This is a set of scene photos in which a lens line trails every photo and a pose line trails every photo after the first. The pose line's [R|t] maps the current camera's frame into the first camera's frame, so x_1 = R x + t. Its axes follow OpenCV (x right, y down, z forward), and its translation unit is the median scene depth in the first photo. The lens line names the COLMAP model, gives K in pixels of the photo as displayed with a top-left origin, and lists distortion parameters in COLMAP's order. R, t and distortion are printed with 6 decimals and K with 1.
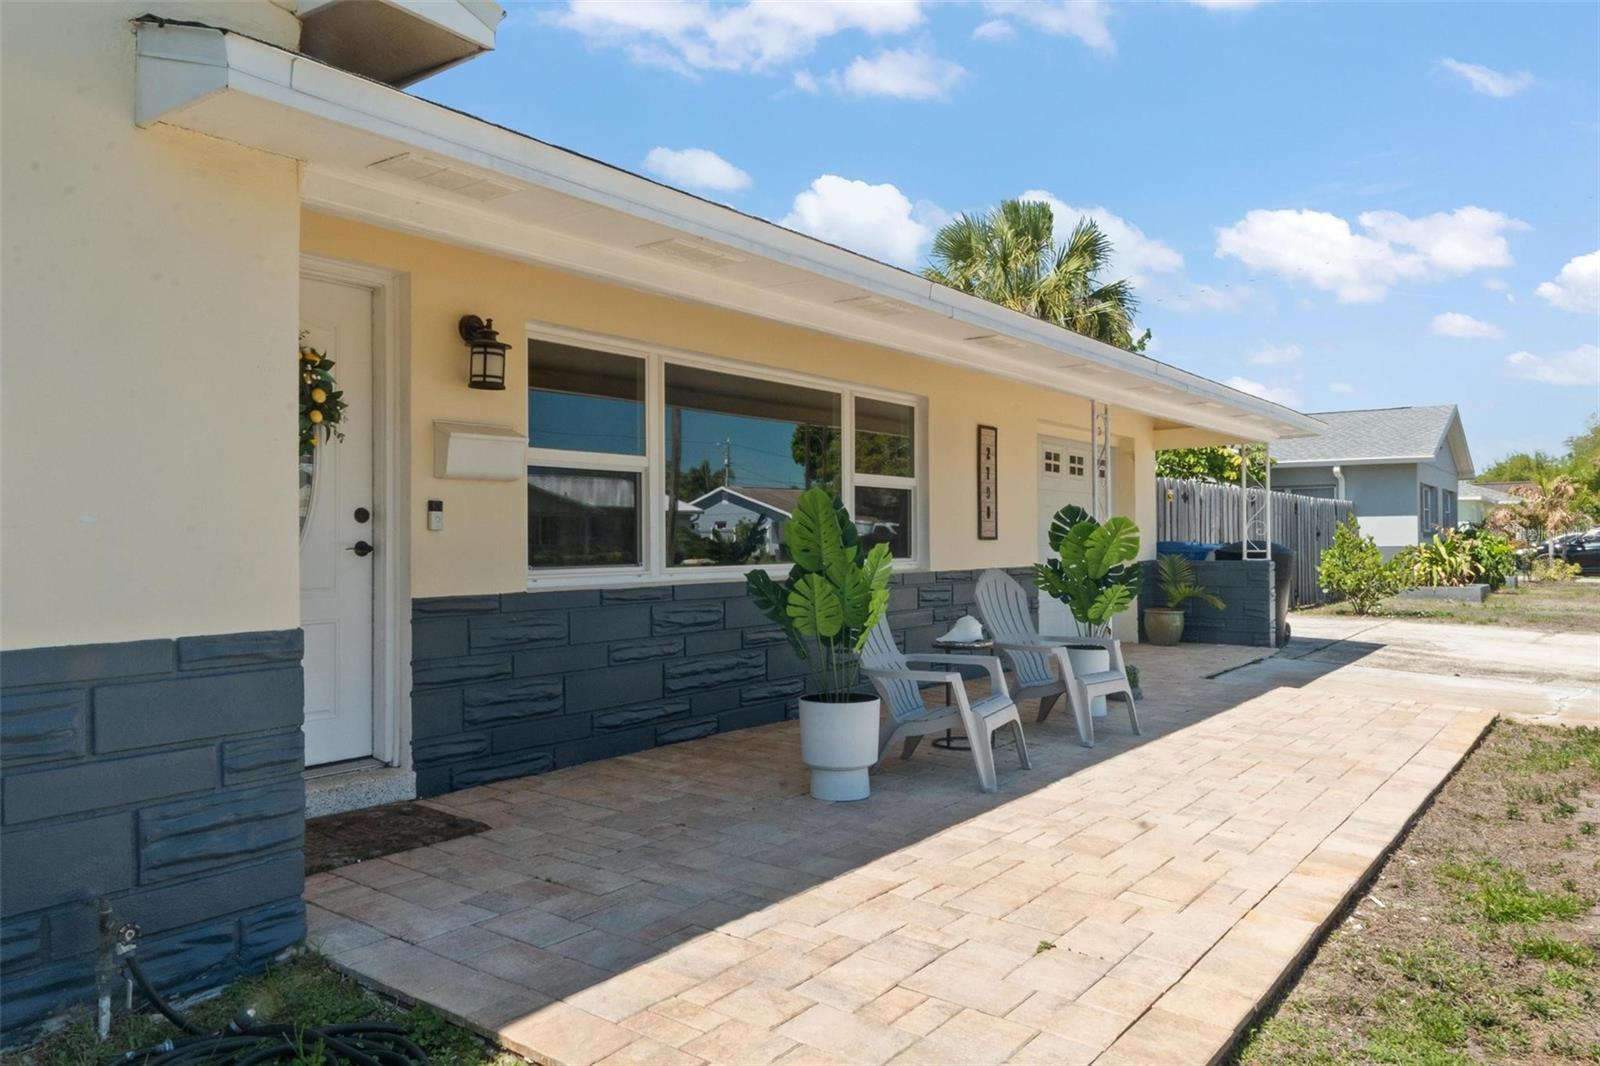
lens RADIAL K [[1132.8, 0, 797.5], [0, 1132.8, 532.6], [0, 0, 1]] dist [-0.013578, 0.006015]
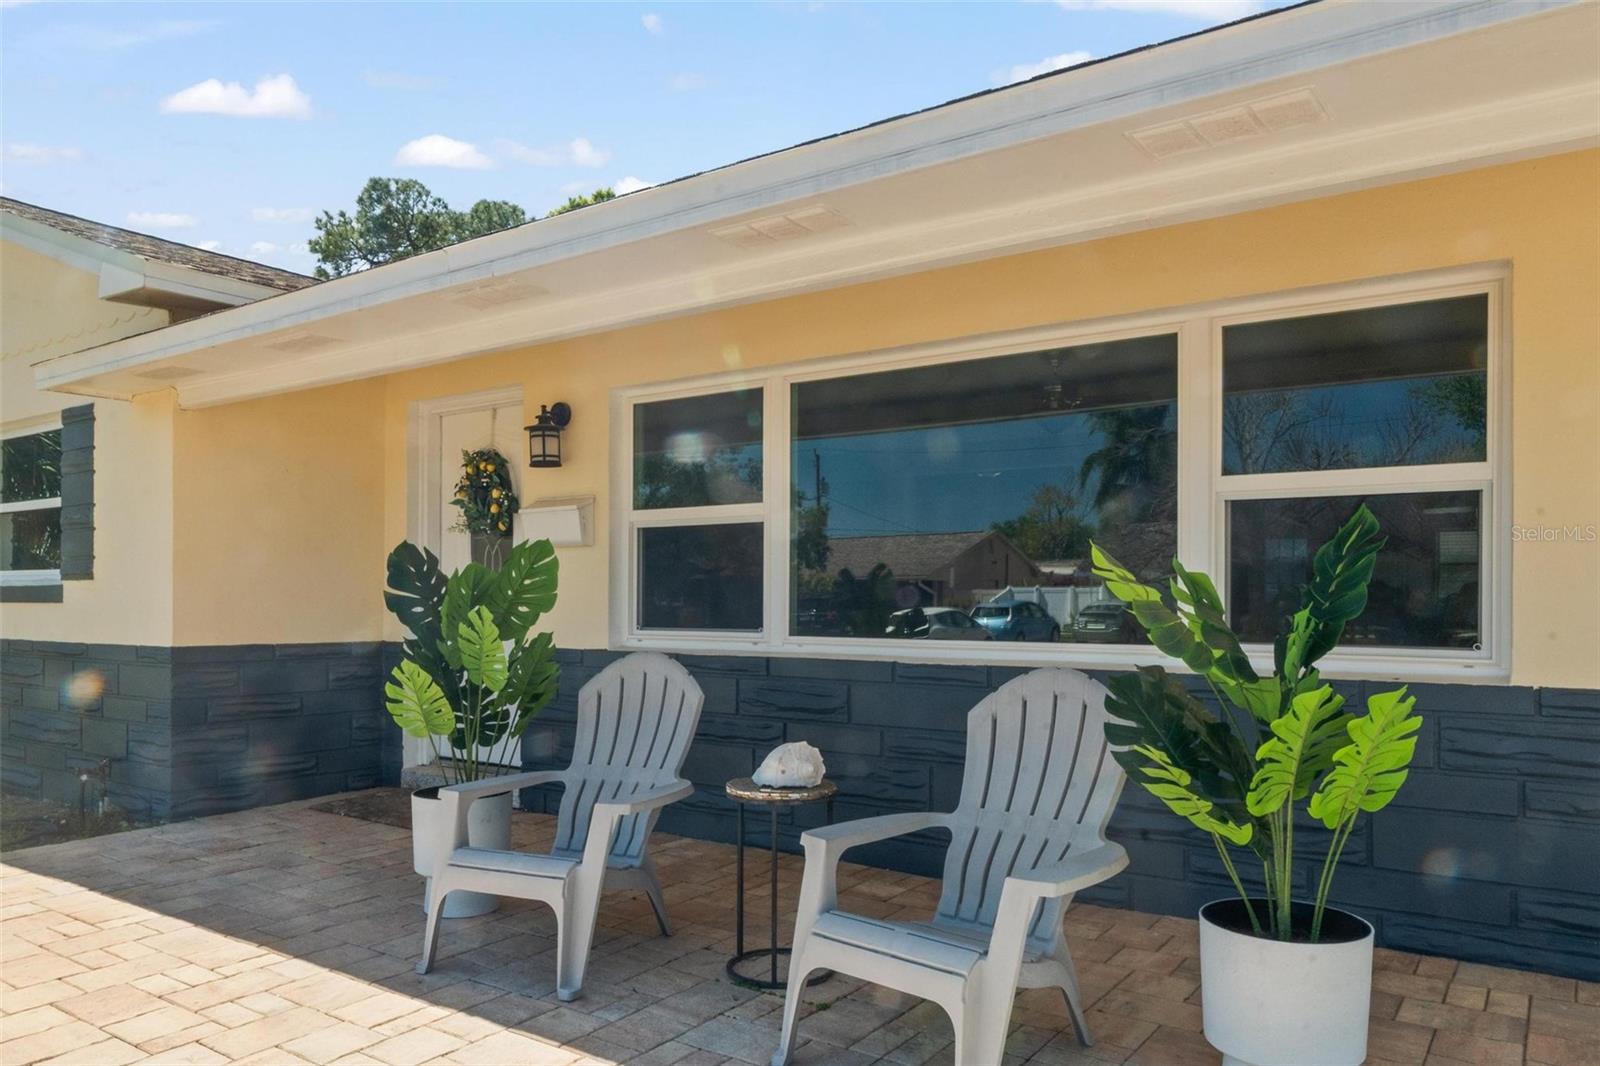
lens RADIAL K [[1132.8, 0, 767.8], [0, 1132.8, 593.6], [0, 0, 1]] dist [-0.013578, 0.006015]
pose [[0.012244, 0.001090, -0.999924, 0.703779], [0.001733, 0.999998, 0.001112, -0.000398], [0.999924, -0.001747, 0.012242, 0.984829]]
